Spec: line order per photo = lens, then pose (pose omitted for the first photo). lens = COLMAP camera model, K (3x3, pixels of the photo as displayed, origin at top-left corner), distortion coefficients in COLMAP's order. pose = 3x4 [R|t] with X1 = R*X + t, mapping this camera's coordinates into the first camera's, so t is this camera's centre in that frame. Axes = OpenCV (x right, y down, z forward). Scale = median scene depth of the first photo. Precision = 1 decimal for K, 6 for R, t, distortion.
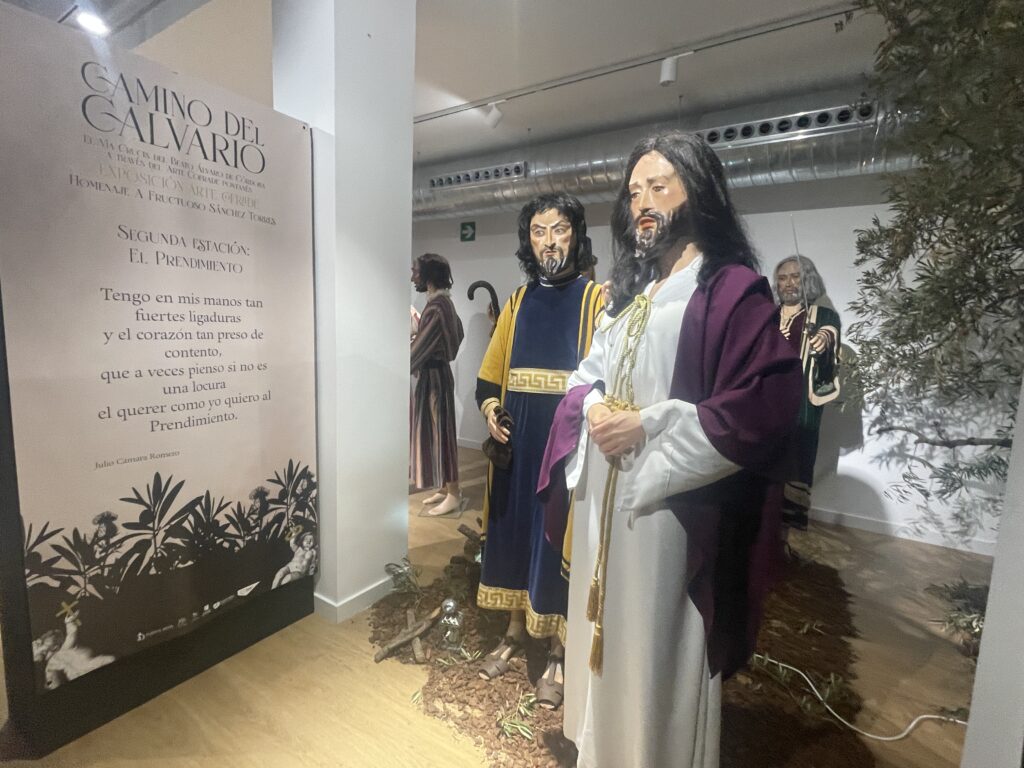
lens RADIAL K [[507.5, 0, 508.1], [0, 507.5, 381.1], [0, 0, 1]] dist [-0.001741, -0.000835]
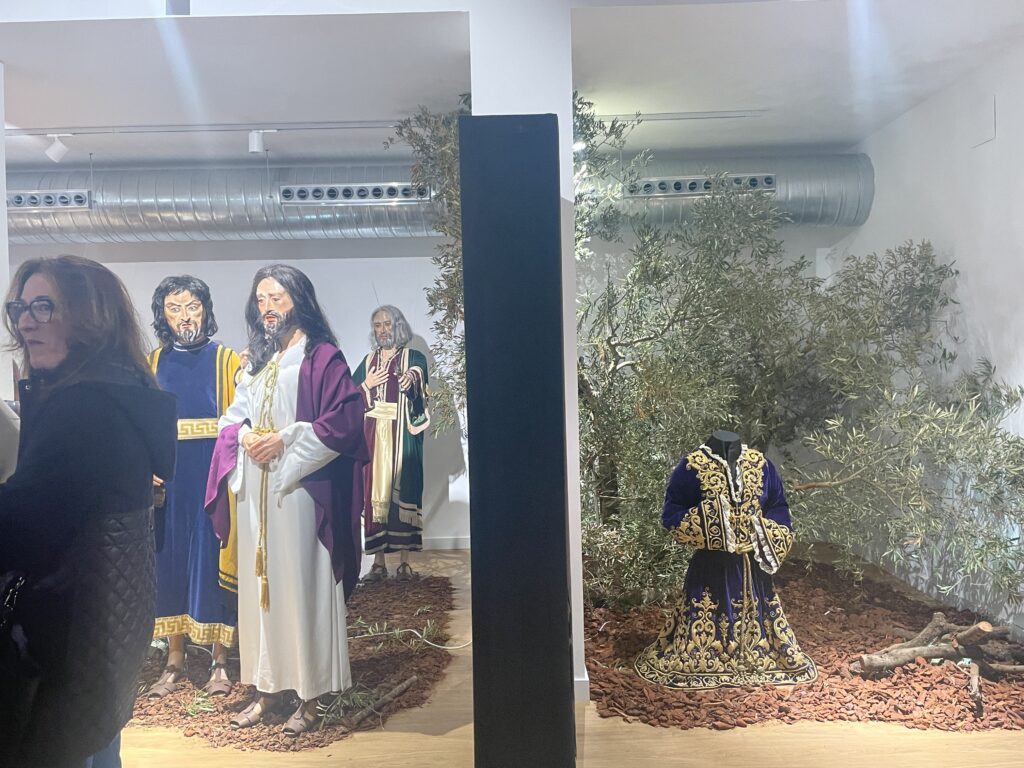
lens RADIAL K [[841.8, 0, 512.2], [0, 841.8, 388.6], [0, 0, 1]] dist [0.065030, -0.043892]
pose [[0.828906, -0.072212, 0.554707, -0.230164], [0.116975, 0.992085, -0.045648, 0.049011], [-0.547021, 0.102724, 0.830792, -0.629702]]
